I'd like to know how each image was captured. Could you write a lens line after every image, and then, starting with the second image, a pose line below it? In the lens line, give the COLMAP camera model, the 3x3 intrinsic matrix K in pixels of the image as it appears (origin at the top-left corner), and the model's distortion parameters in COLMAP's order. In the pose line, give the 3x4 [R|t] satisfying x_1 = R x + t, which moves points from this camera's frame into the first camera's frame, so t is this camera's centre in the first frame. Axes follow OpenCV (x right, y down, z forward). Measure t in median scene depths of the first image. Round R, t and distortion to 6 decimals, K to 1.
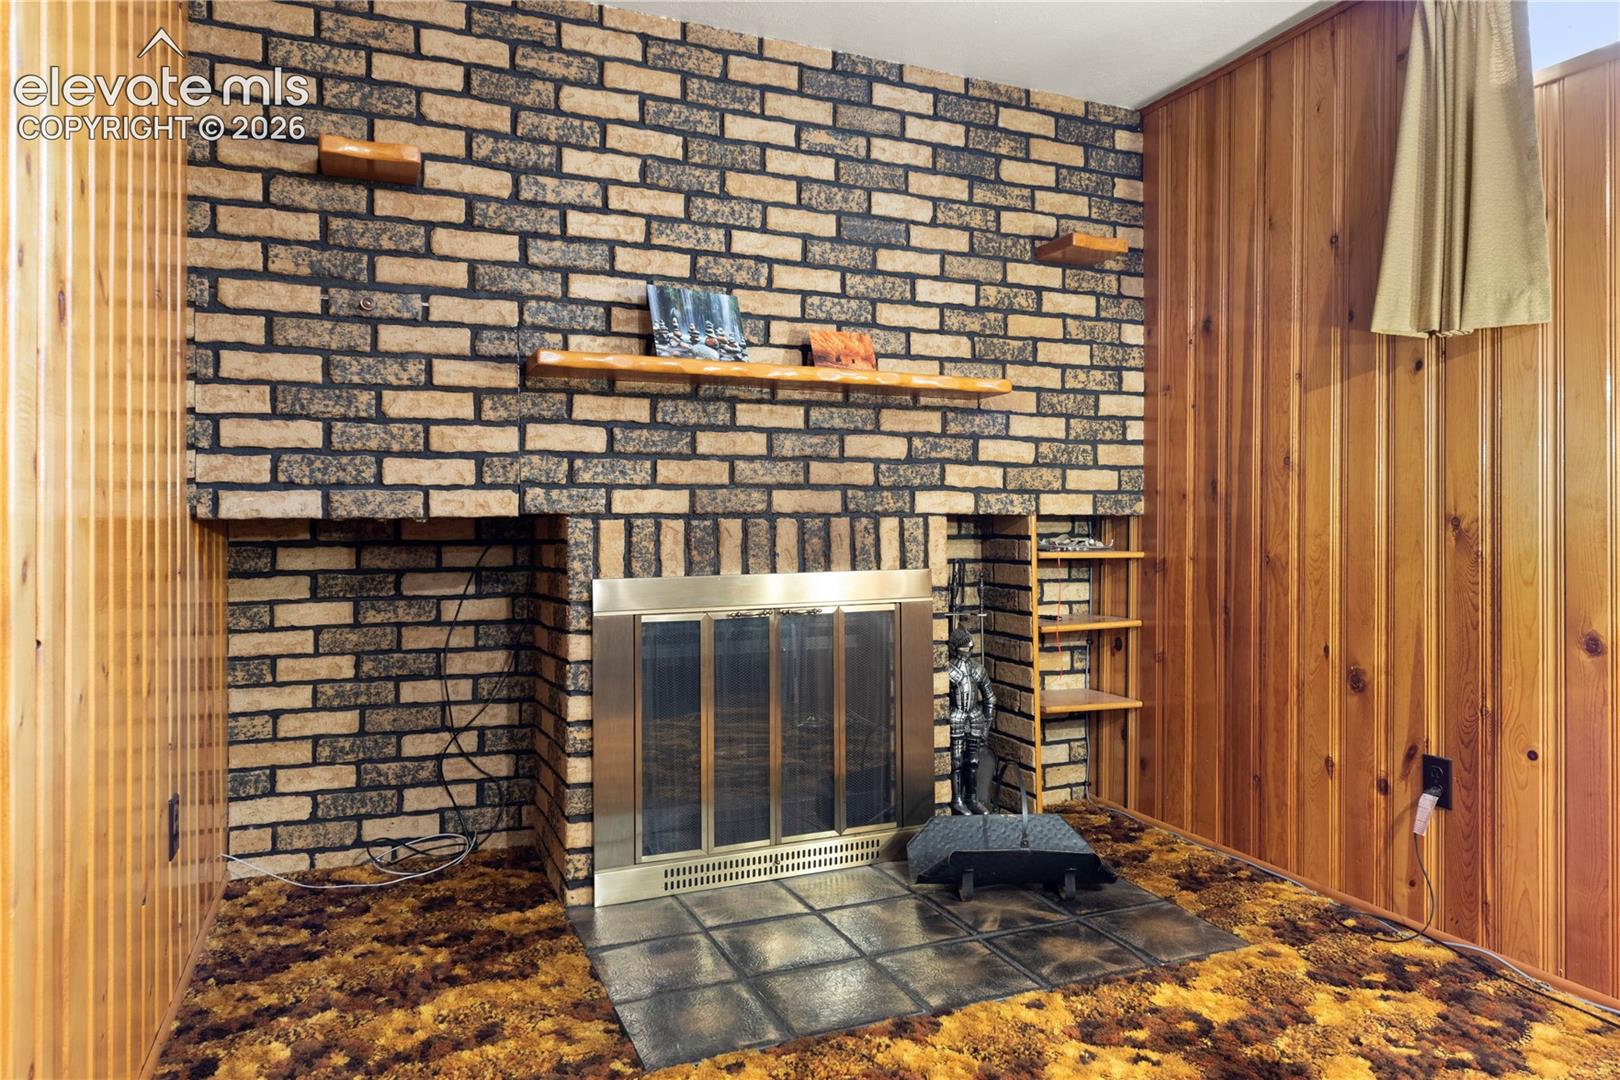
lens RADIAL K [[1038.2, 0, 812.6], [0, 1038.2, 512.4], [0, 0, 1]] dist [0.006682, -0.001973]
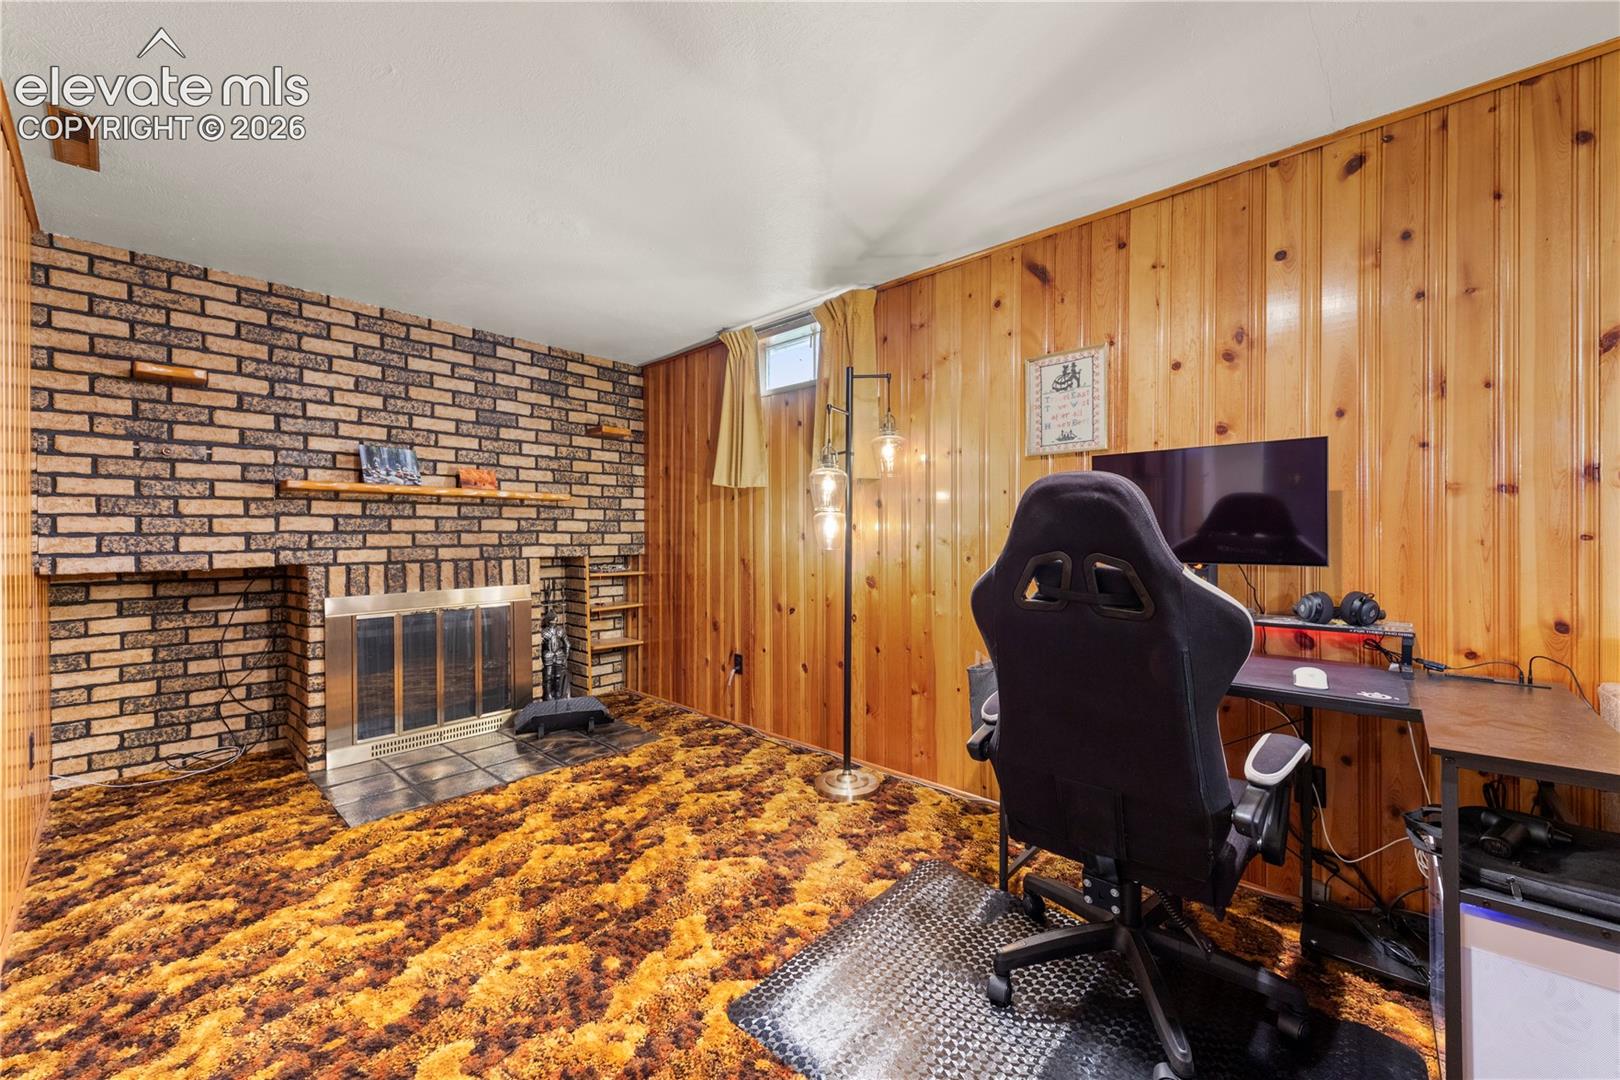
lens RADIAL K [[629.3, 0, 813.5], [0, 629.3, 535.3], [0, 0, 1]] dist [0.018981, -0.009006]
pose [[0.910652, -0.003653, 0.413158, 0.116350], [0.001327, 0.999982, 0.005917, -0.052890], [-0.413172, -0.004840, 0.910640, -0.401237]]
